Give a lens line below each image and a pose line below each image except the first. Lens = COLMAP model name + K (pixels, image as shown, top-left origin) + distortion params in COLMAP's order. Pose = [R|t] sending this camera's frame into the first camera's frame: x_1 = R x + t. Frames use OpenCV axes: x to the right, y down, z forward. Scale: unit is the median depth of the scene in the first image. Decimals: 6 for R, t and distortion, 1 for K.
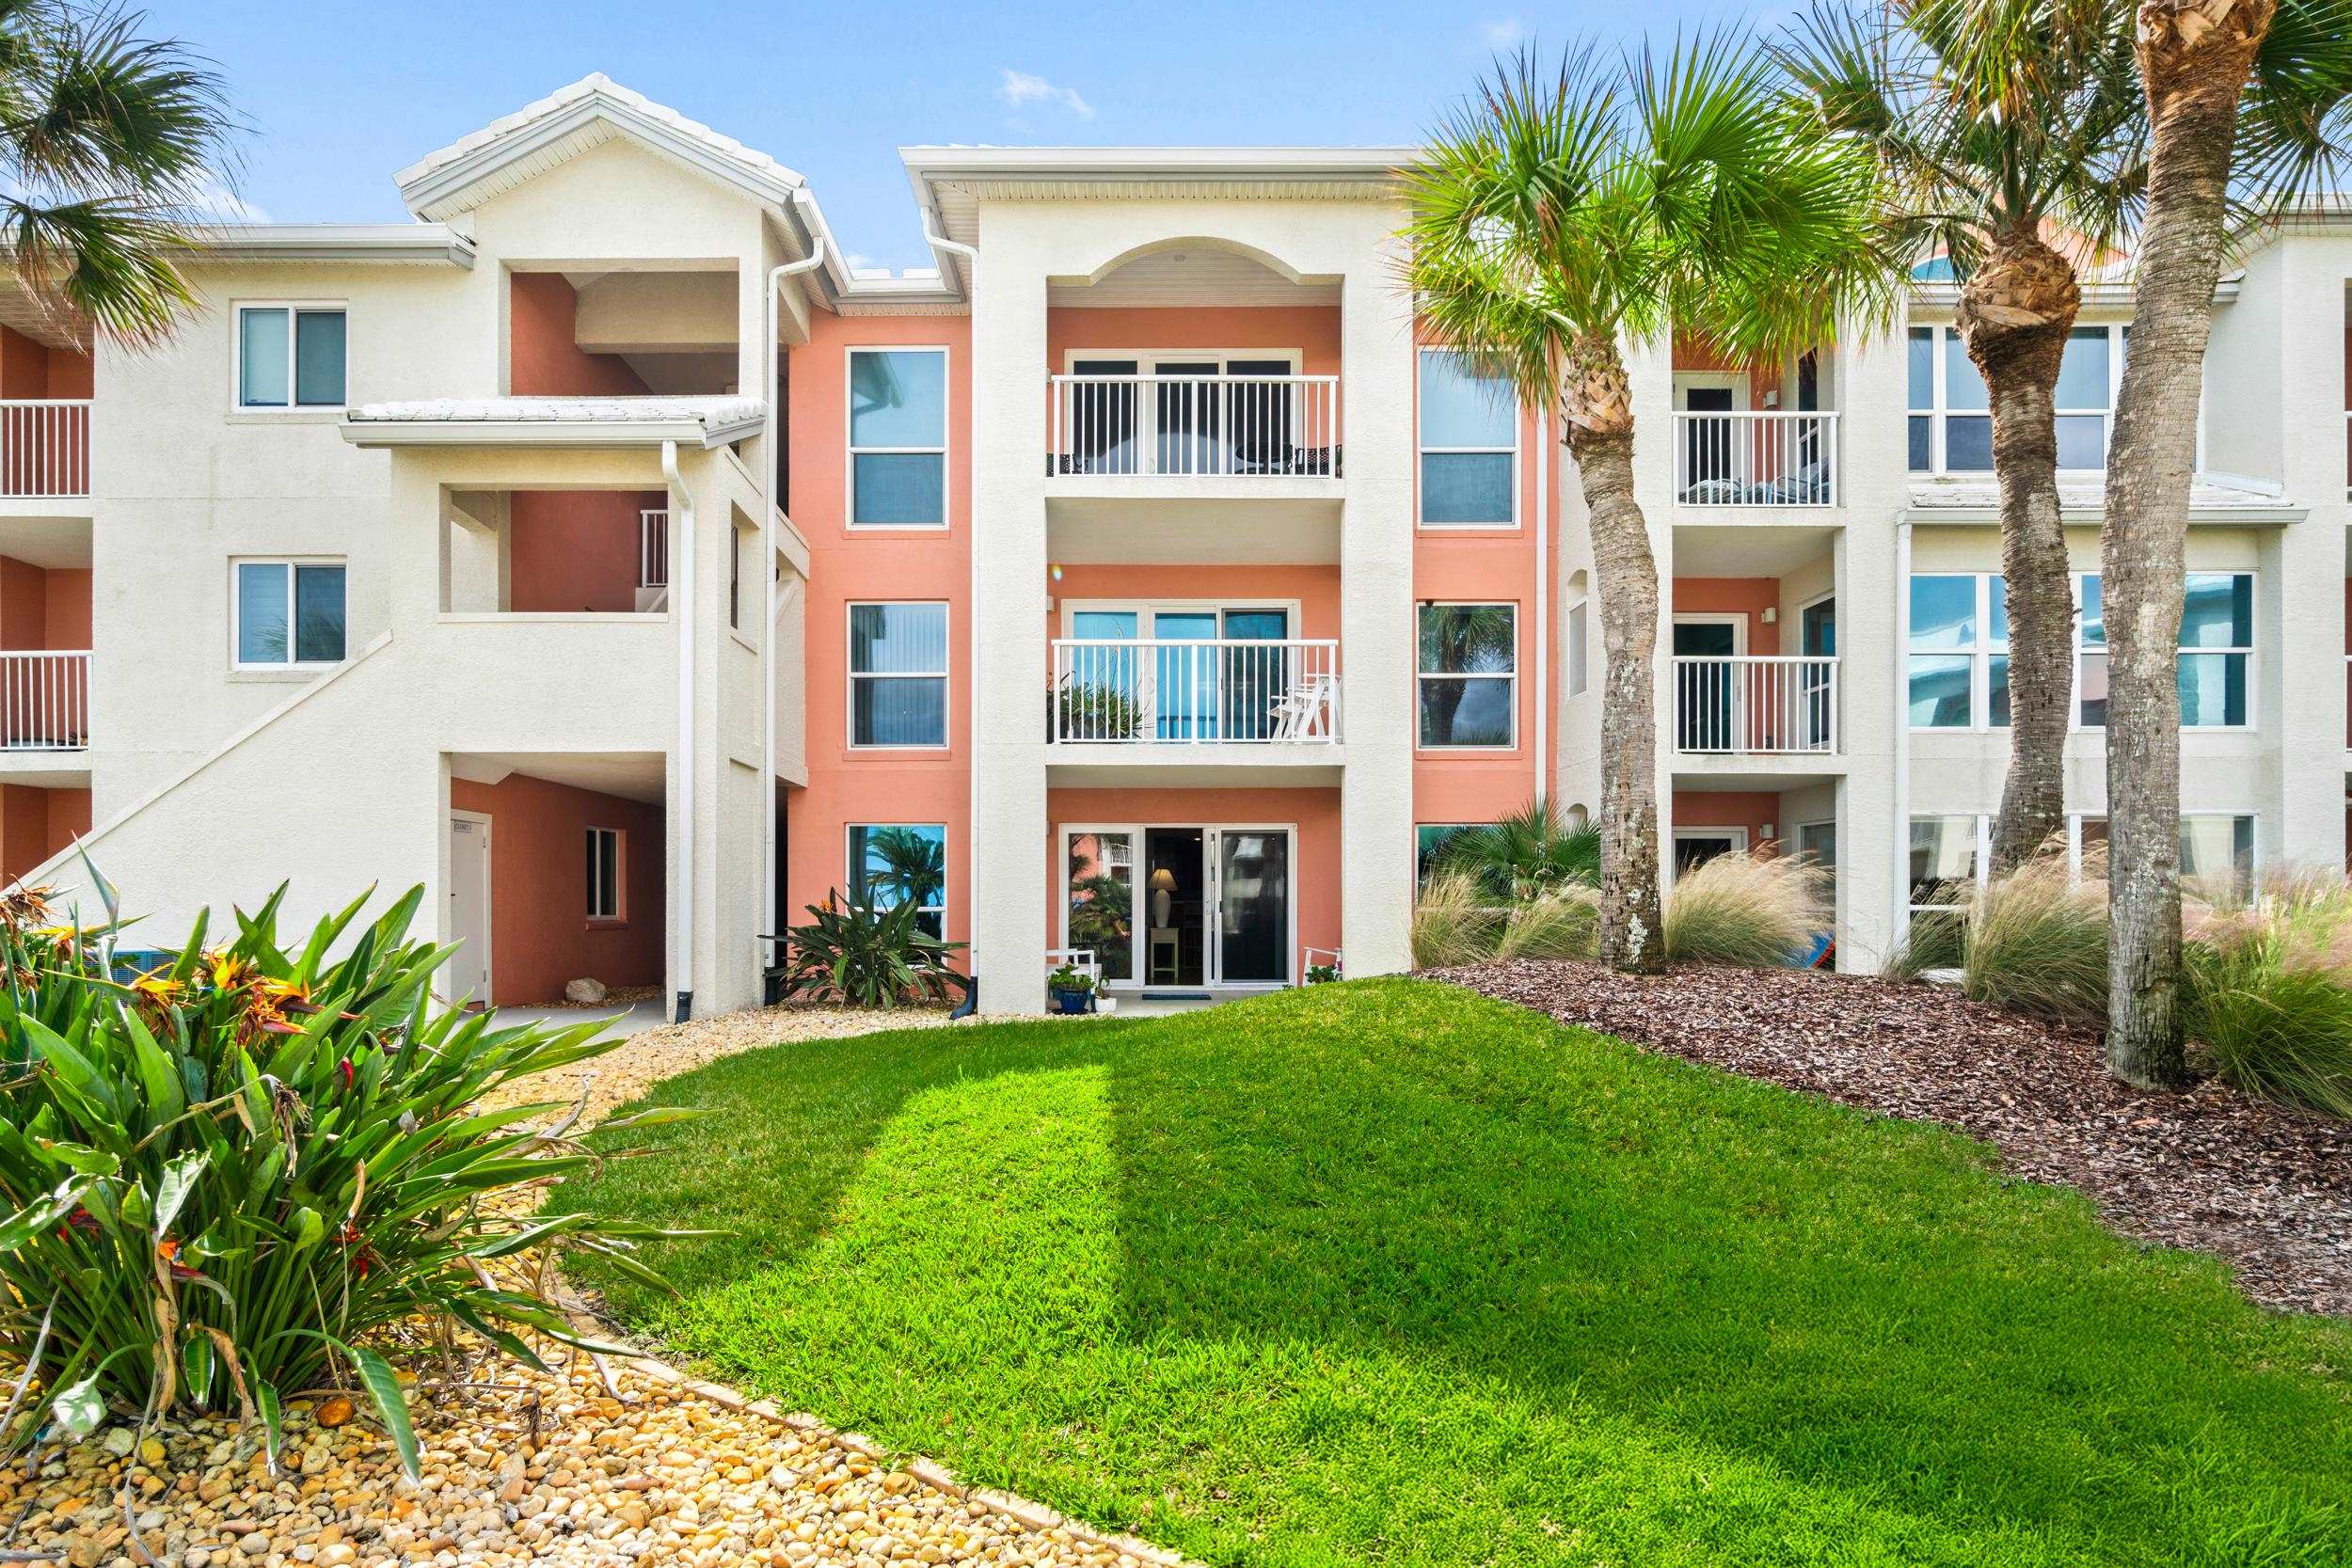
lens RADIAL K [[1177.7, 0, 1173.6], [0, 1177.7, 820.0], [0, 0, 1]] dist [-0.011604, -0.000833]
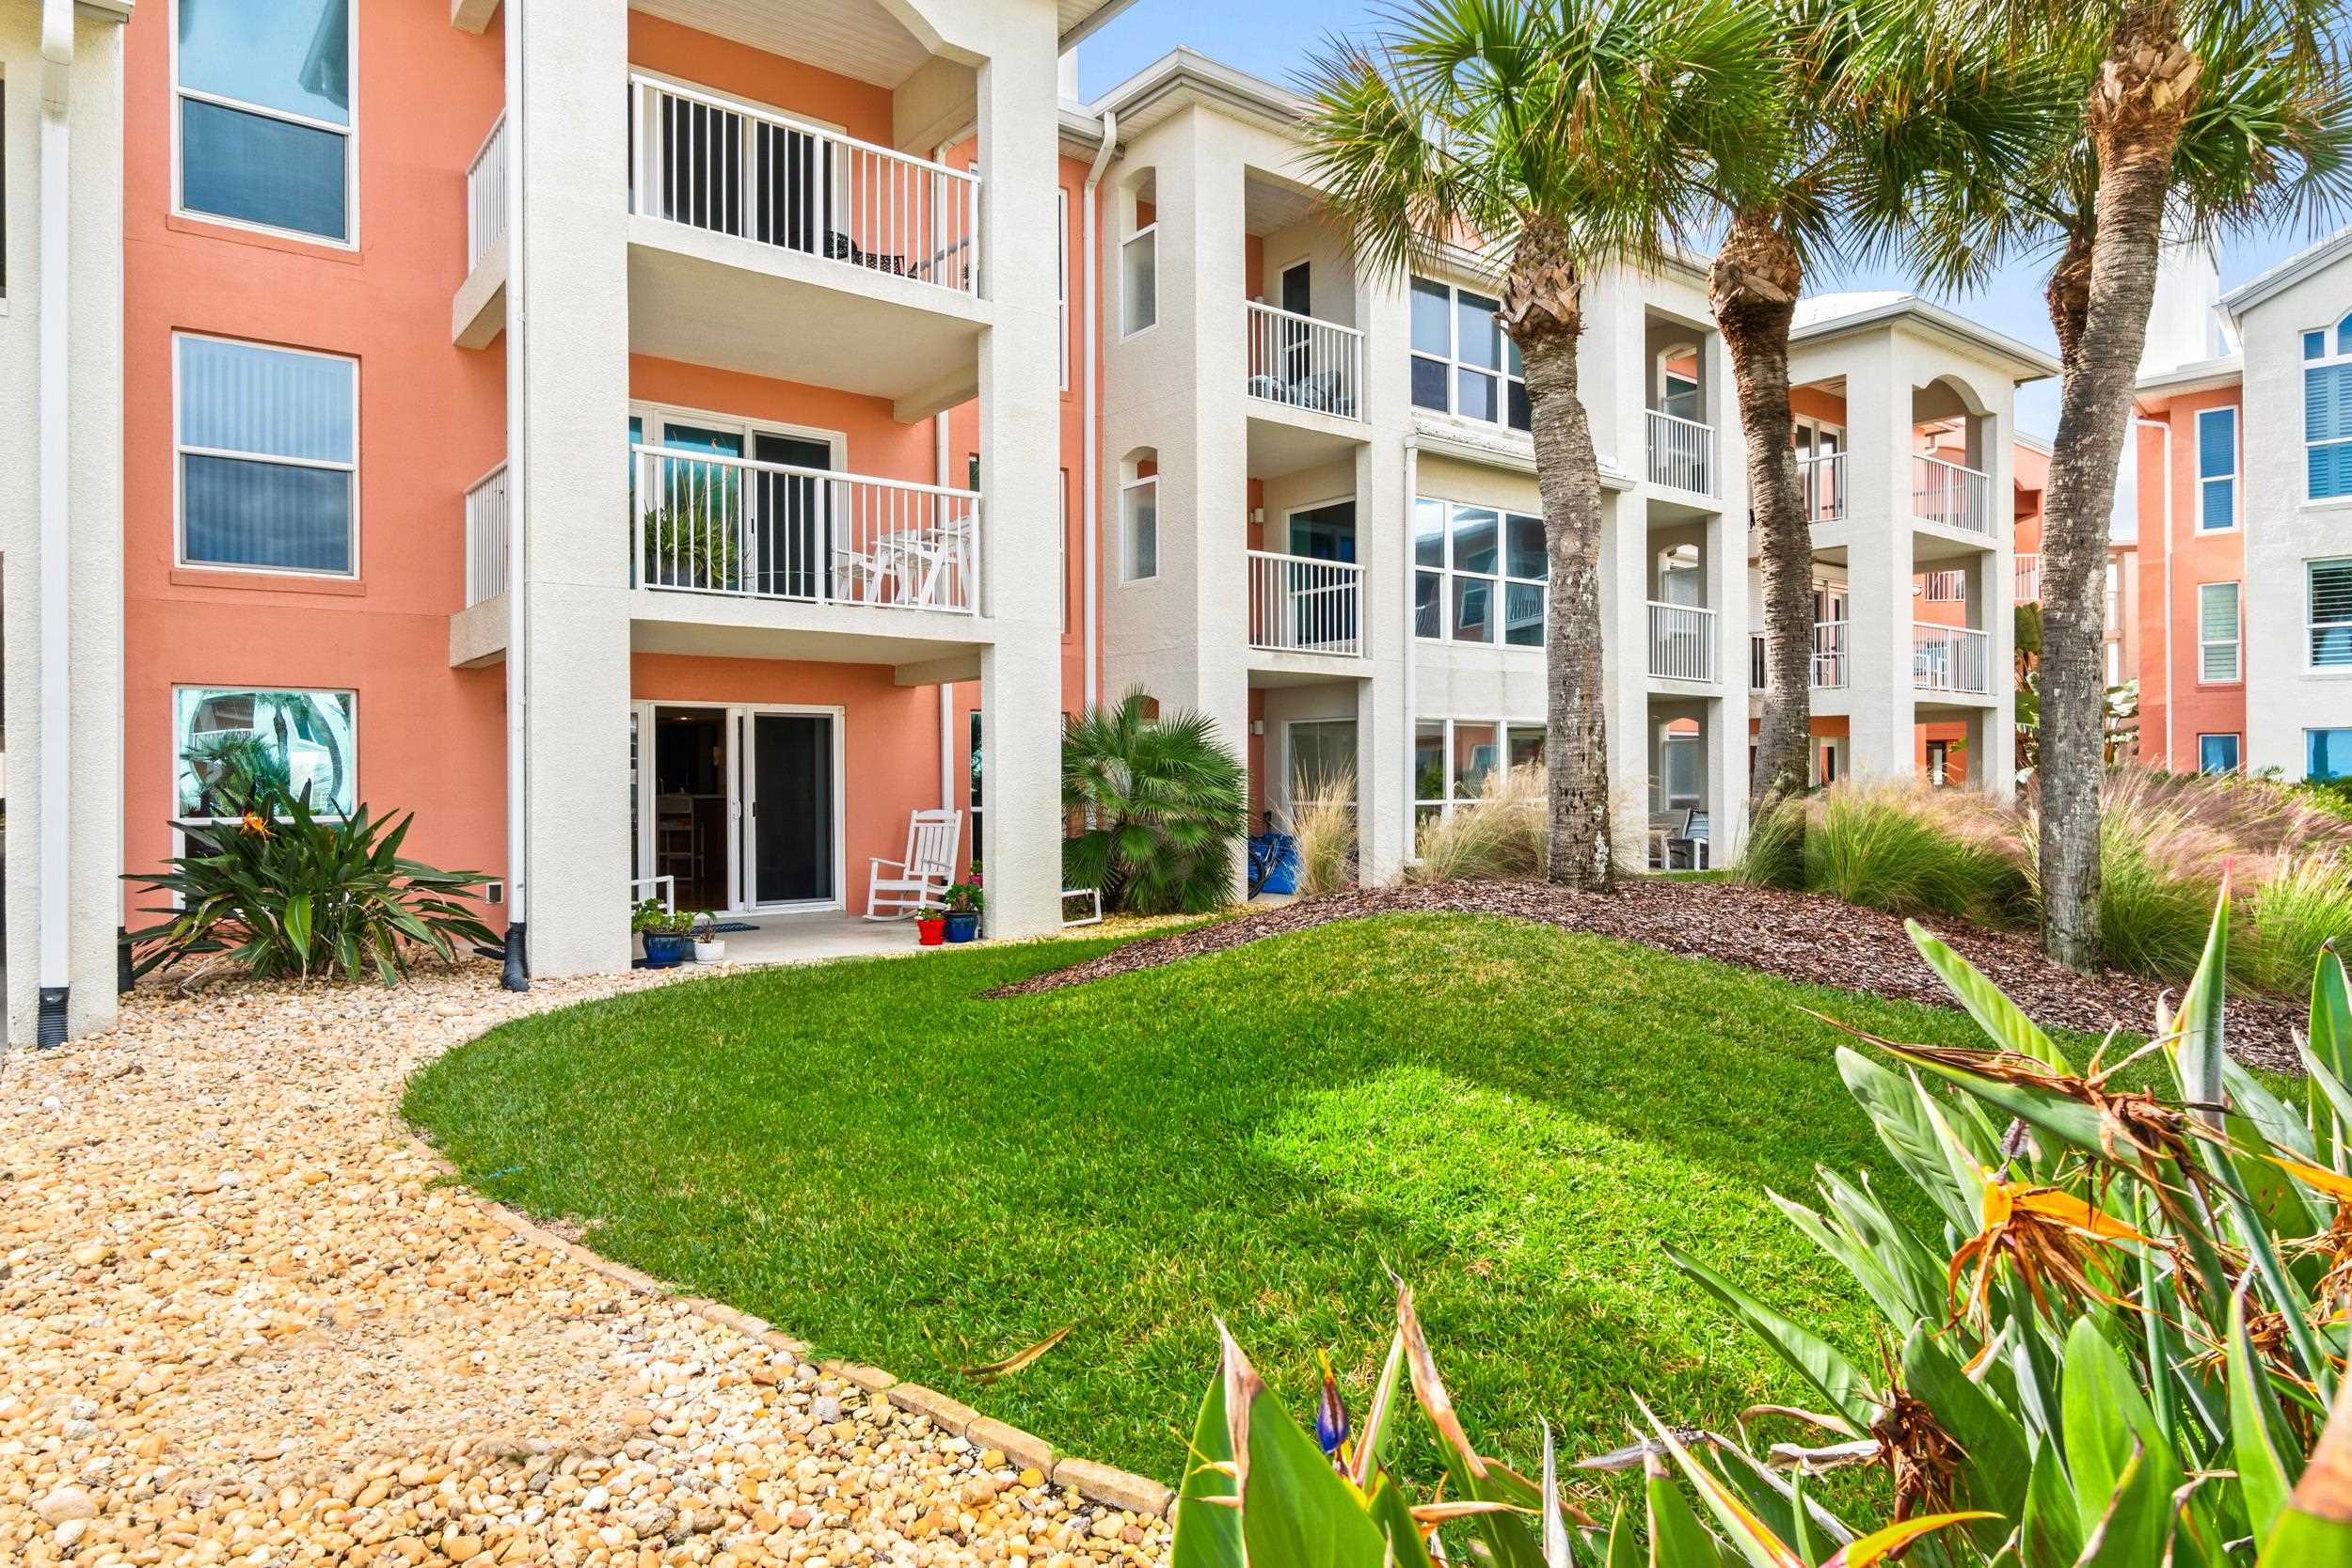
lens RADIAL K [[1272.6, 0, 1175.7], [0, 1272.6, 710.4], [0, 0, 1]] dist [-0.007826, -0.001844]
pose [[0.831610, 0.029698, 0.554566, -0.237972], [-0.036267, 0.999342, 0.000868, -0.003772], [-0.554175, -0.020834, 0.832139, 0.163067]]
